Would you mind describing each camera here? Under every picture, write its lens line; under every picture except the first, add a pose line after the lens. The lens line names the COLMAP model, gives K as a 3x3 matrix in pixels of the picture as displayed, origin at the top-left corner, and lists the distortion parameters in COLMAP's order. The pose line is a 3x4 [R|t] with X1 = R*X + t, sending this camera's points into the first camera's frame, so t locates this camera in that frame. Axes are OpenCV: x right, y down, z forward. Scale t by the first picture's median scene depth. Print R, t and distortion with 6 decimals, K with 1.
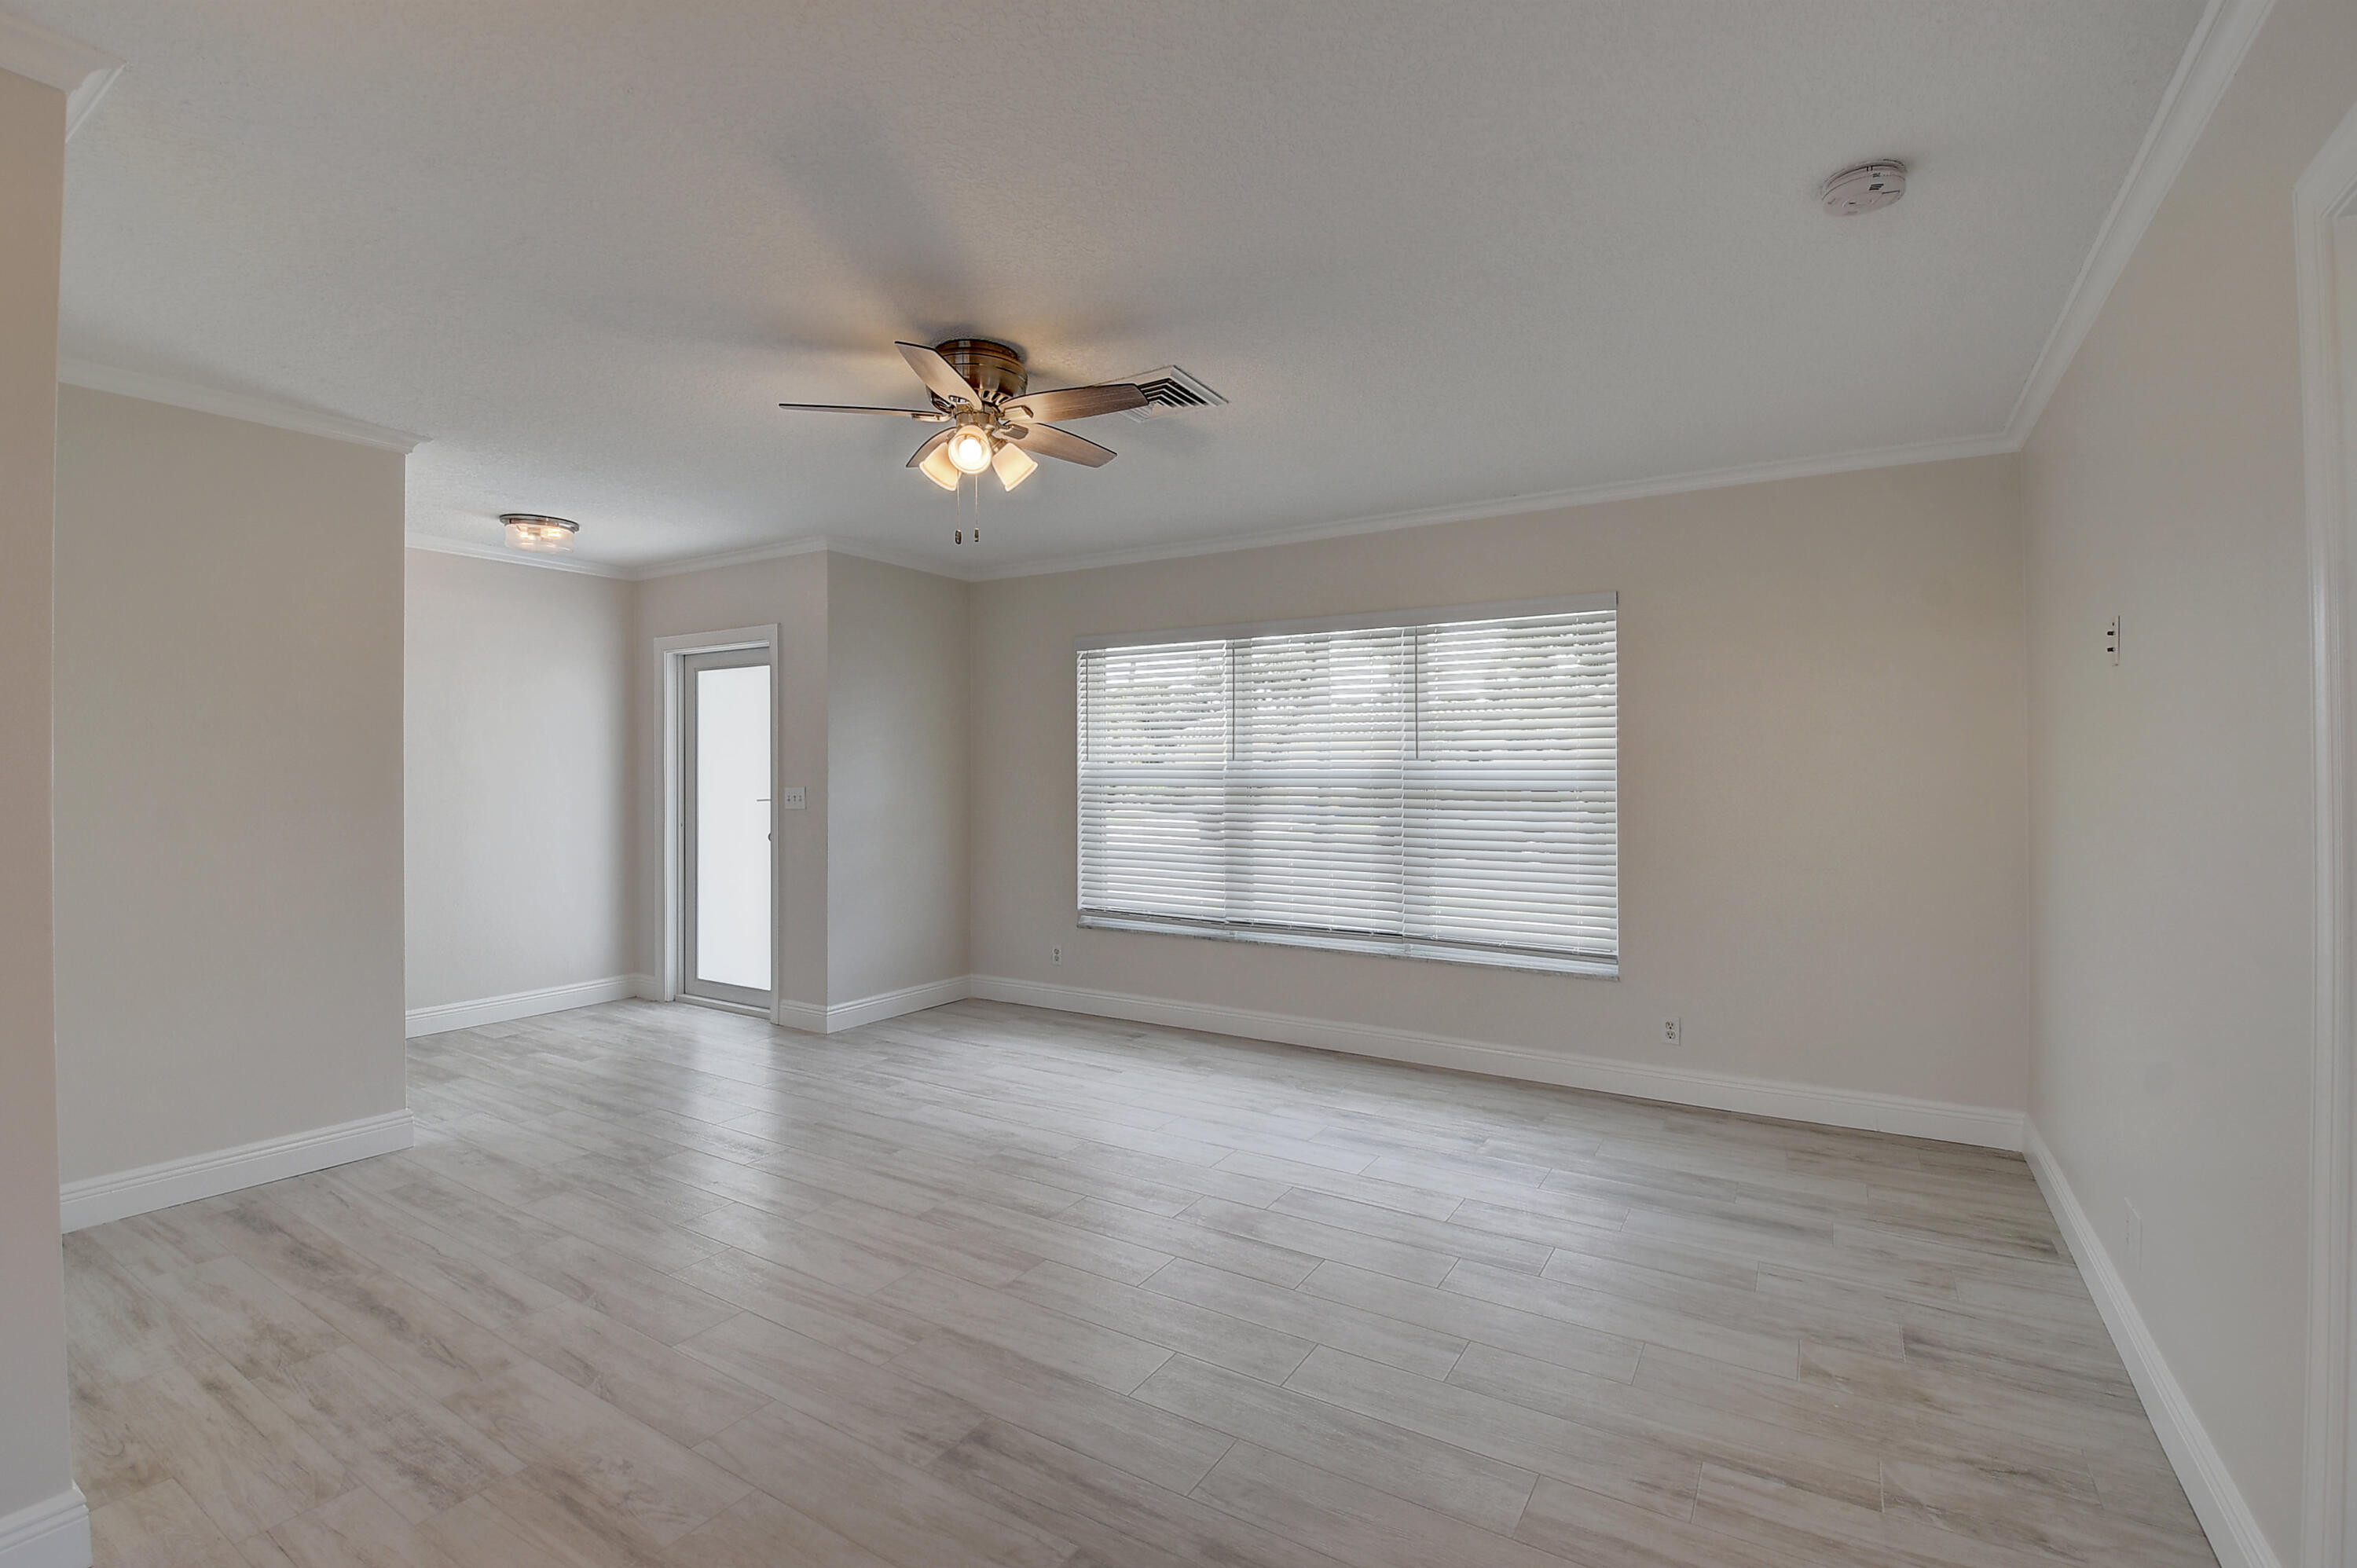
lens RADIAL K [[1049.0, 0, 1178.0], [0, 1049.0, 761.0], [0, 0, 1]] dist [0.018078, -0.027532]
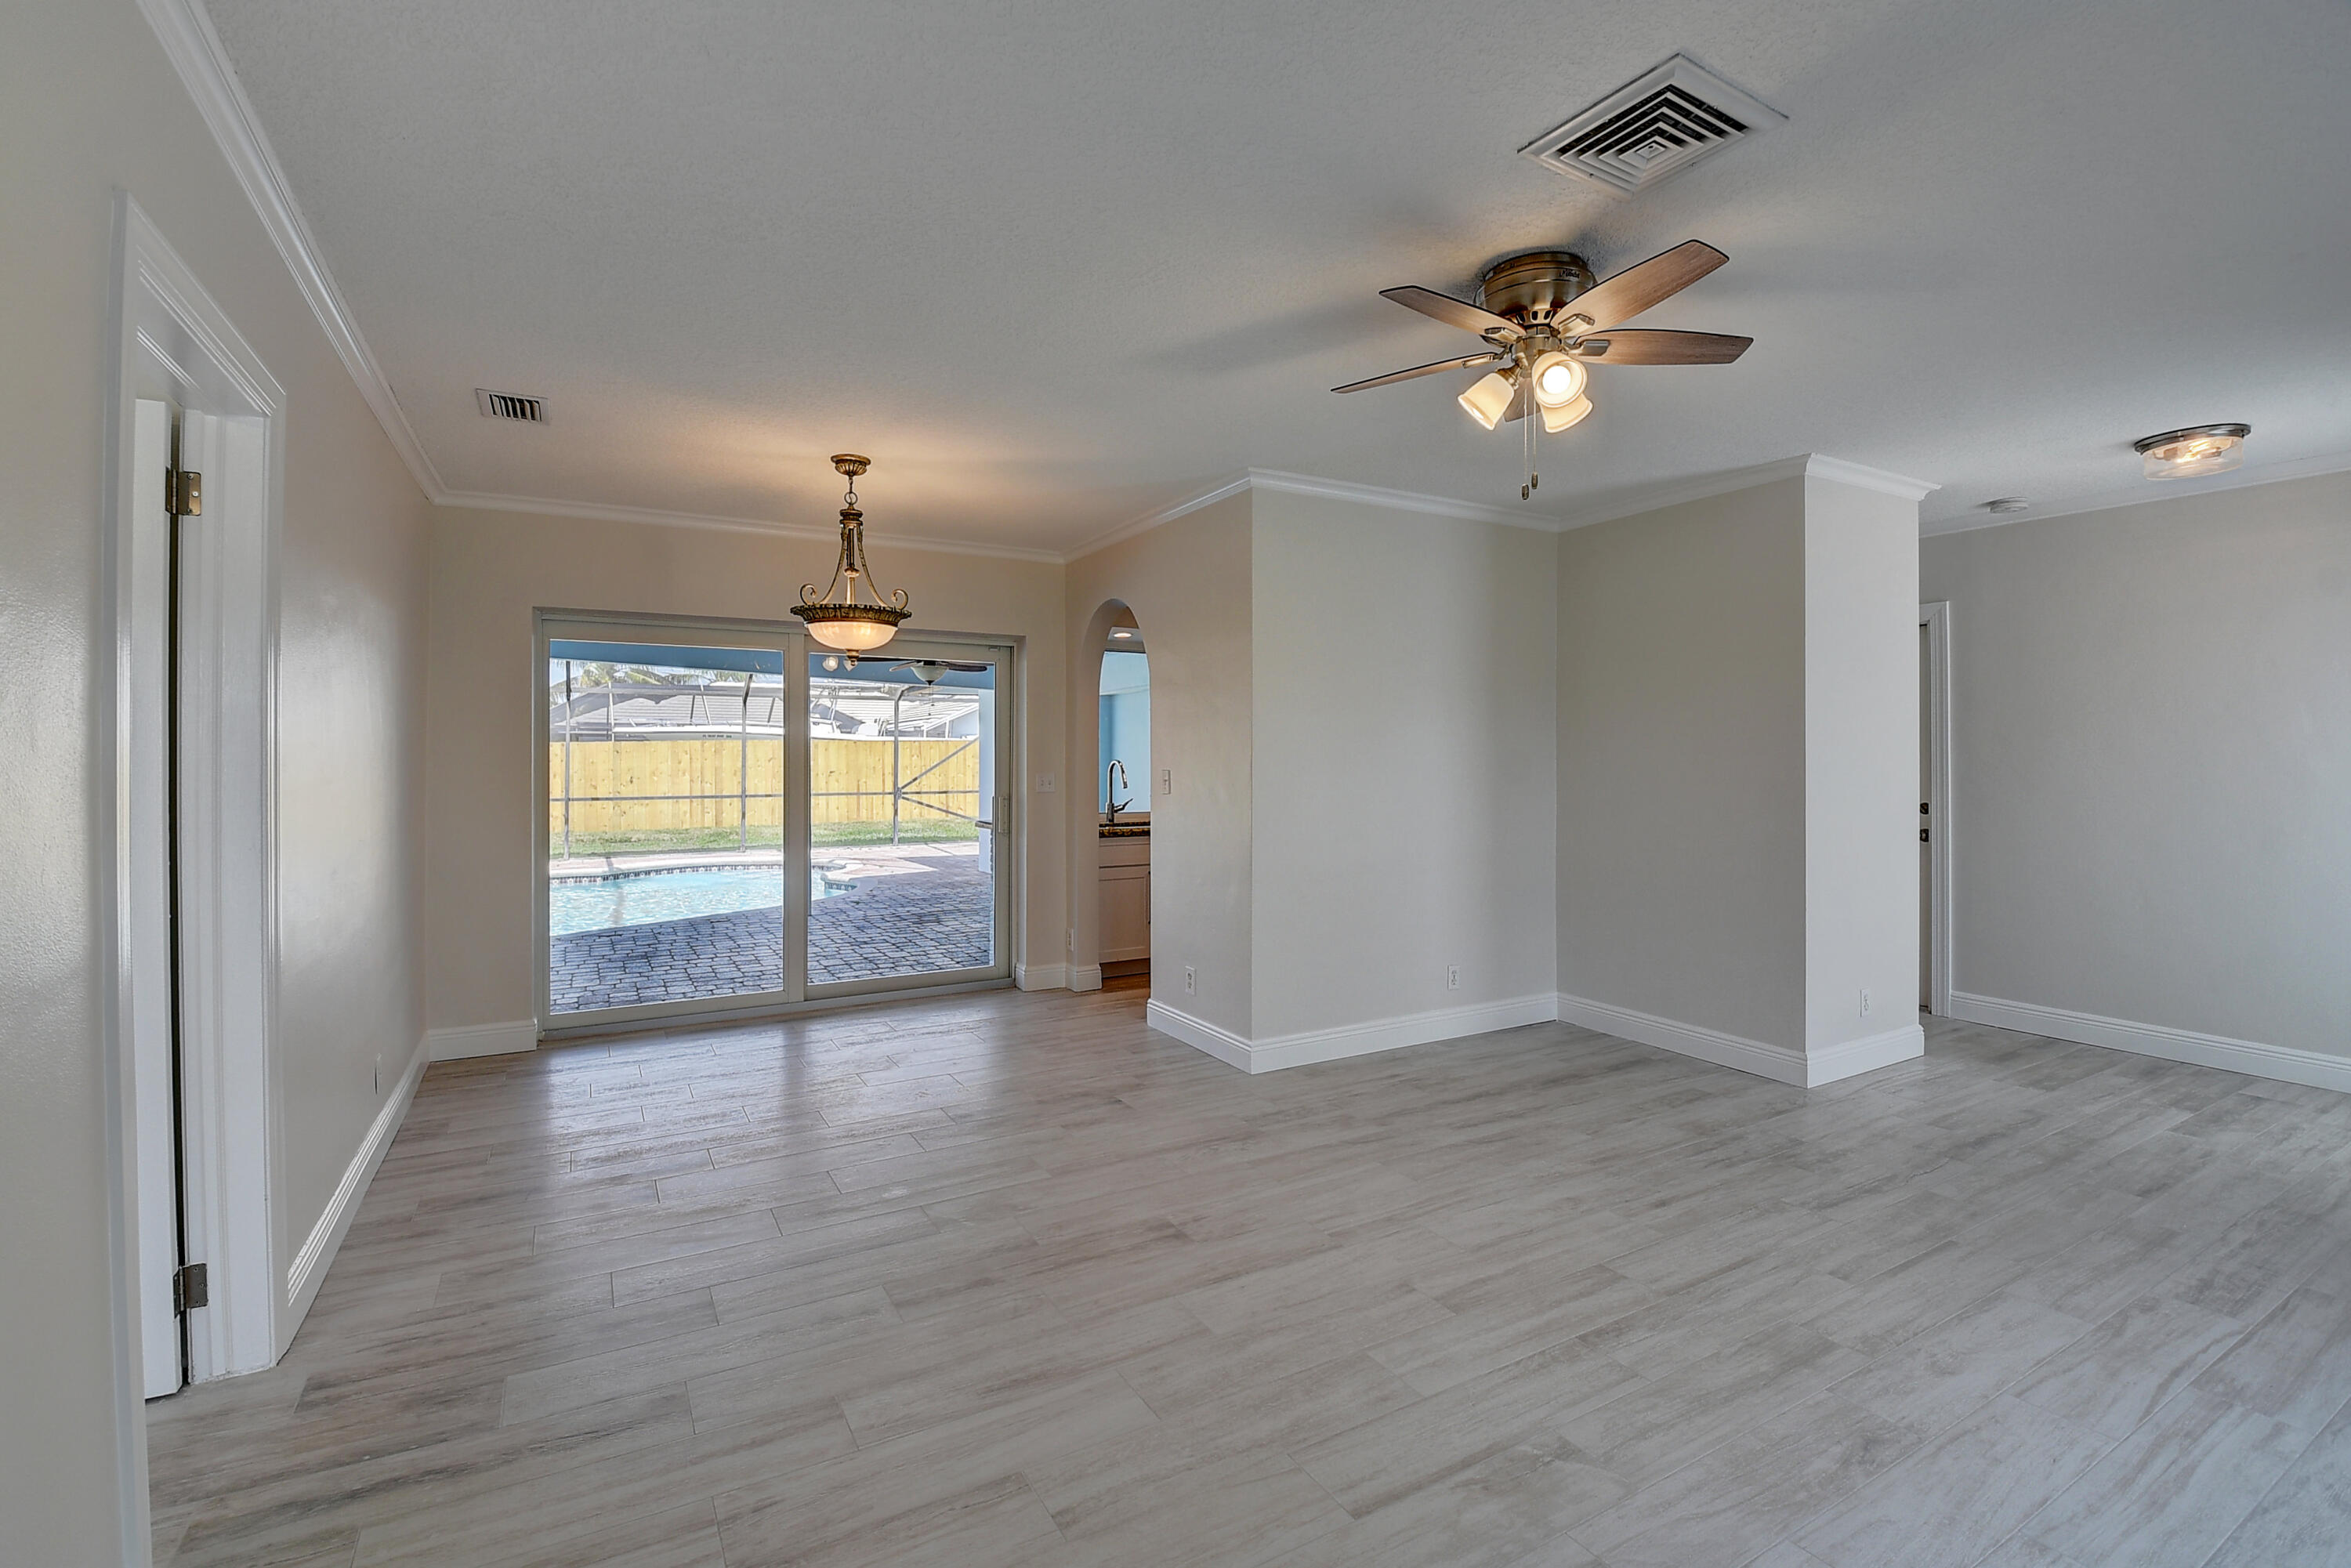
lens RADIAL K [[1046.3, 0, 1175.0], [0, 1046.3, 761.1], [0, 0, 1]] dist [0.018078, -0.027532]
pose [[-0.477129, 0.004049, -0.878824, 0.691156], [0.009759, 0.999952, -0.000691, 0.012100], [0.878779, -0.008906, -0.477146, 1.119306]]
